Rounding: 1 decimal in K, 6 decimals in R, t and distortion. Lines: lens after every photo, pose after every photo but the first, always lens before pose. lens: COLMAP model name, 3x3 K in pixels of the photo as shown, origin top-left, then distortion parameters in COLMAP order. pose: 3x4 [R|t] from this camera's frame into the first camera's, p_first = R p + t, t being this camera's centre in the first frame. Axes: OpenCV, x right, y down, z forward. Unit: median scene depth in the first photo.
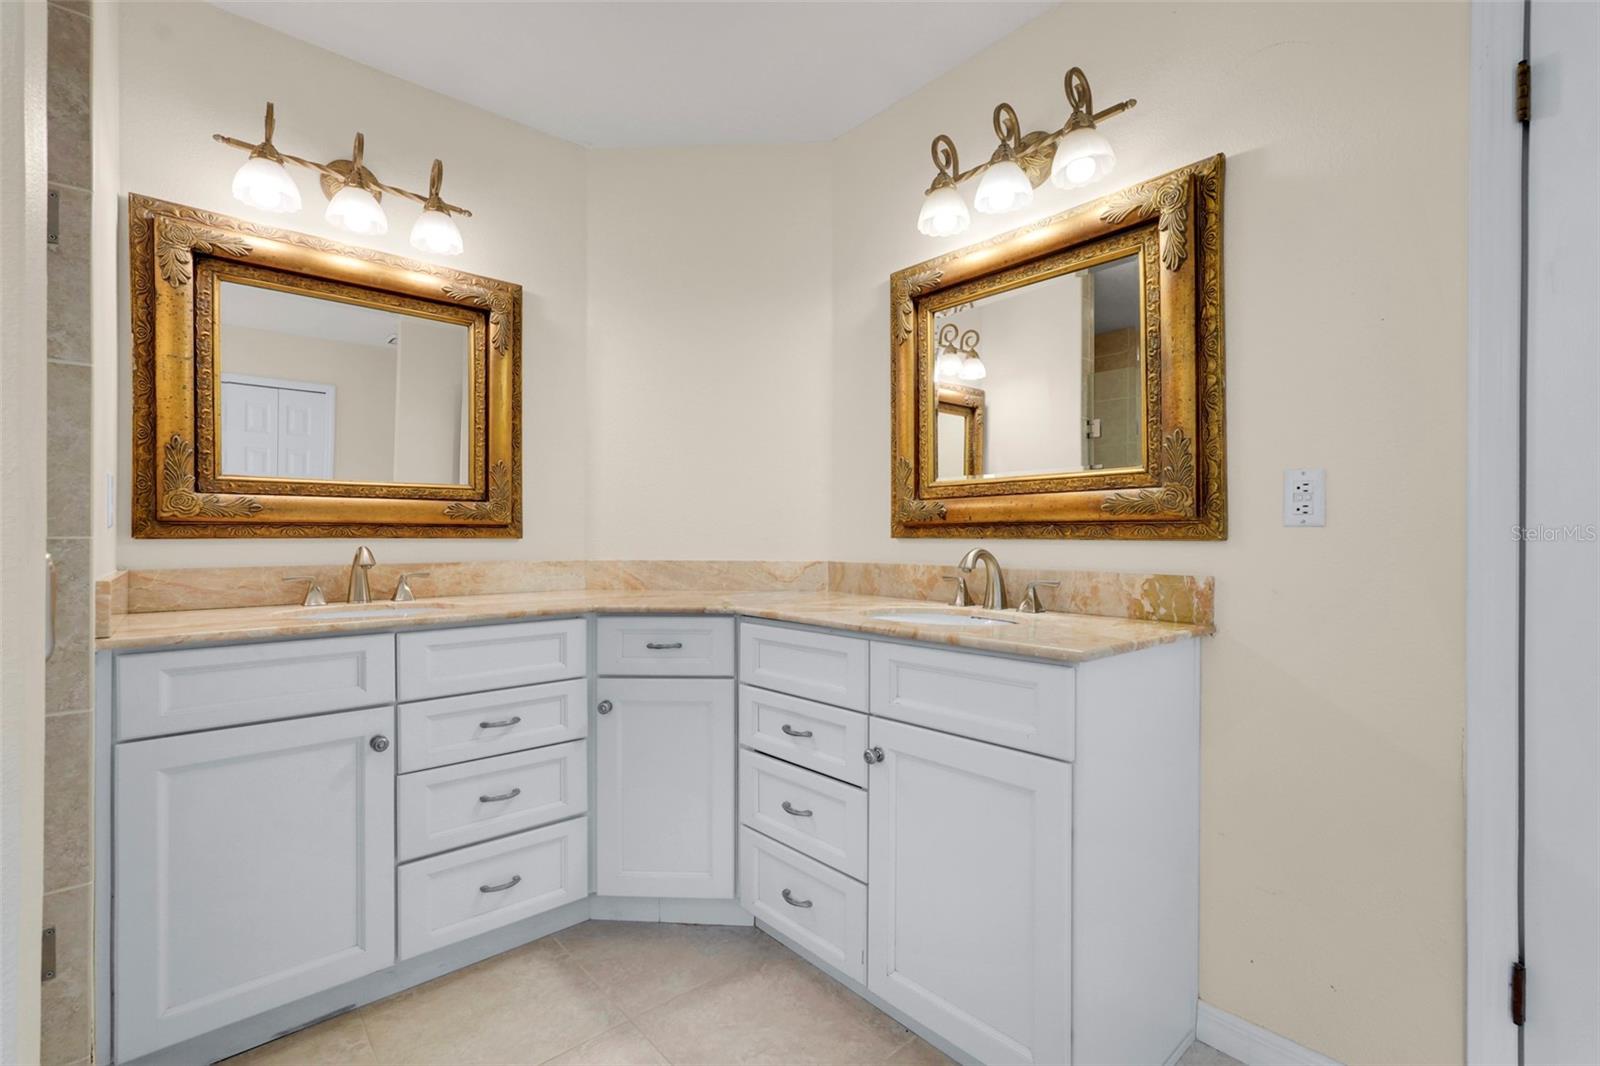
lens RADIAL K [[703.4, 0, 794.0], [0, 703.4, 532.4], [0, 0, 1]] dist [-0.008859, 0.005336]
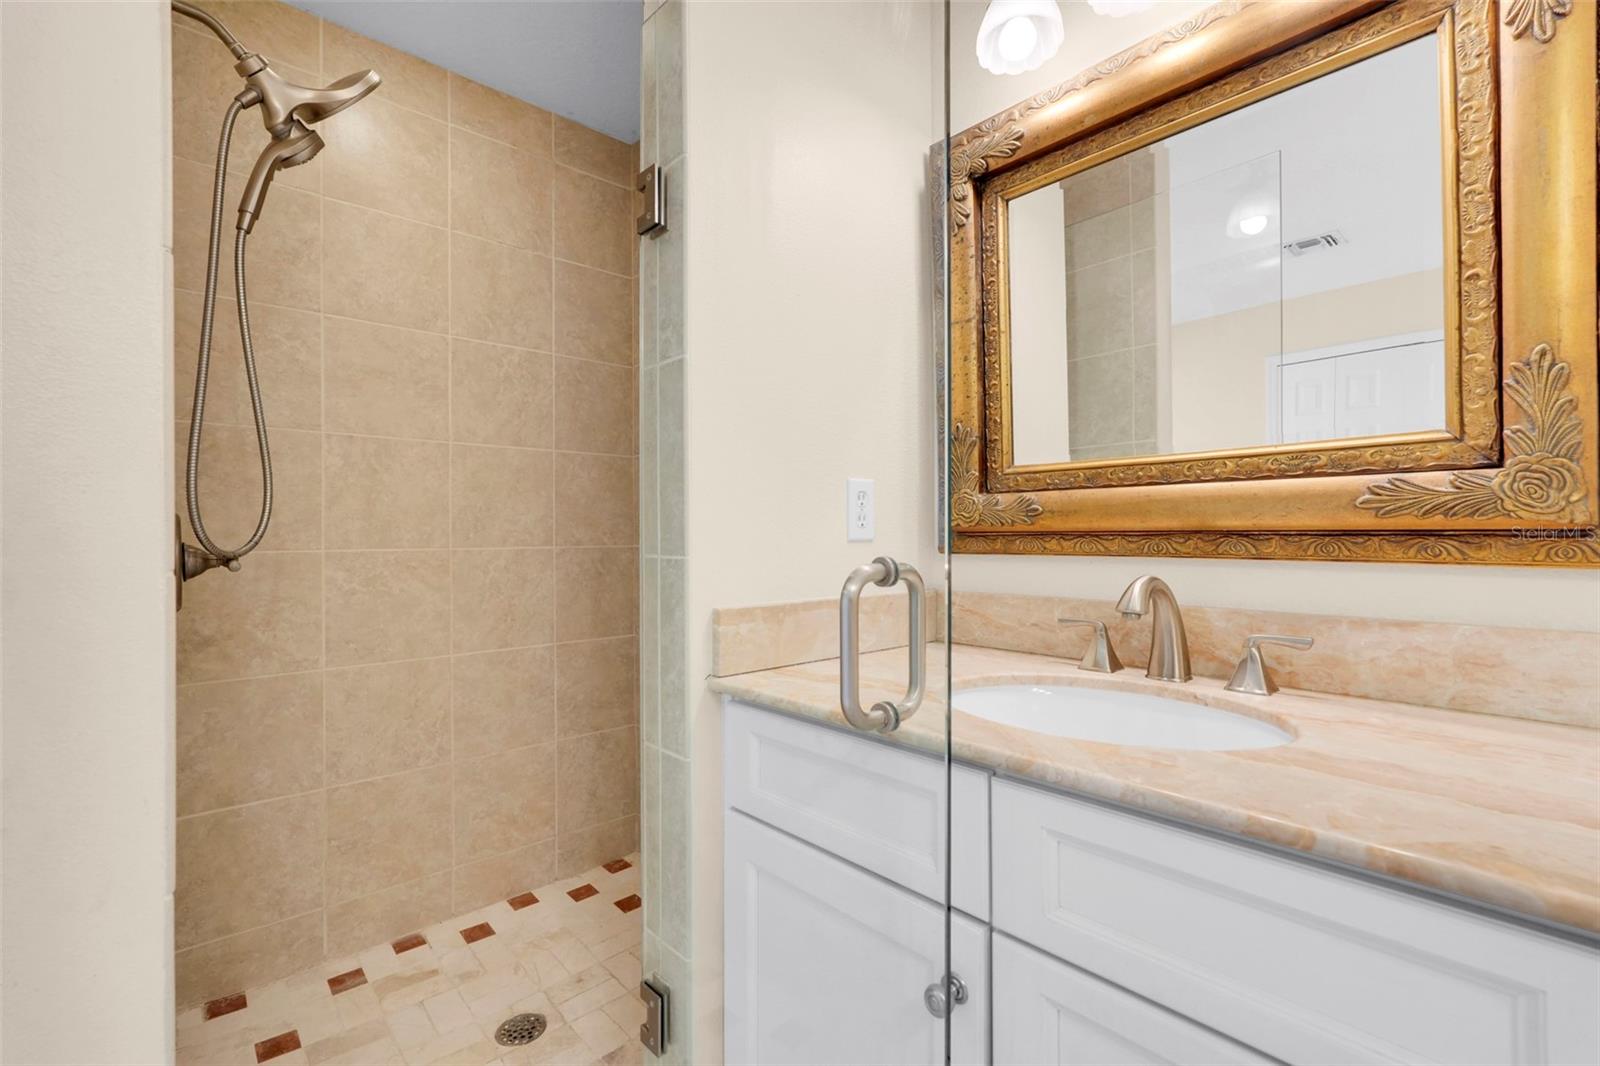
lens RADIAL K [[703.4, 0, 795.4], [0, 703.4, 528.1], [0, 0, 1]] dist [-0.008859, 0.005336]
pose [[0.025077, -0.011206, -0.999623, -0.086445], [0.007444, 0.999912, -0.011023, -0.011206], [0.999658, -0.007165, 0.025158, 0.681713]]
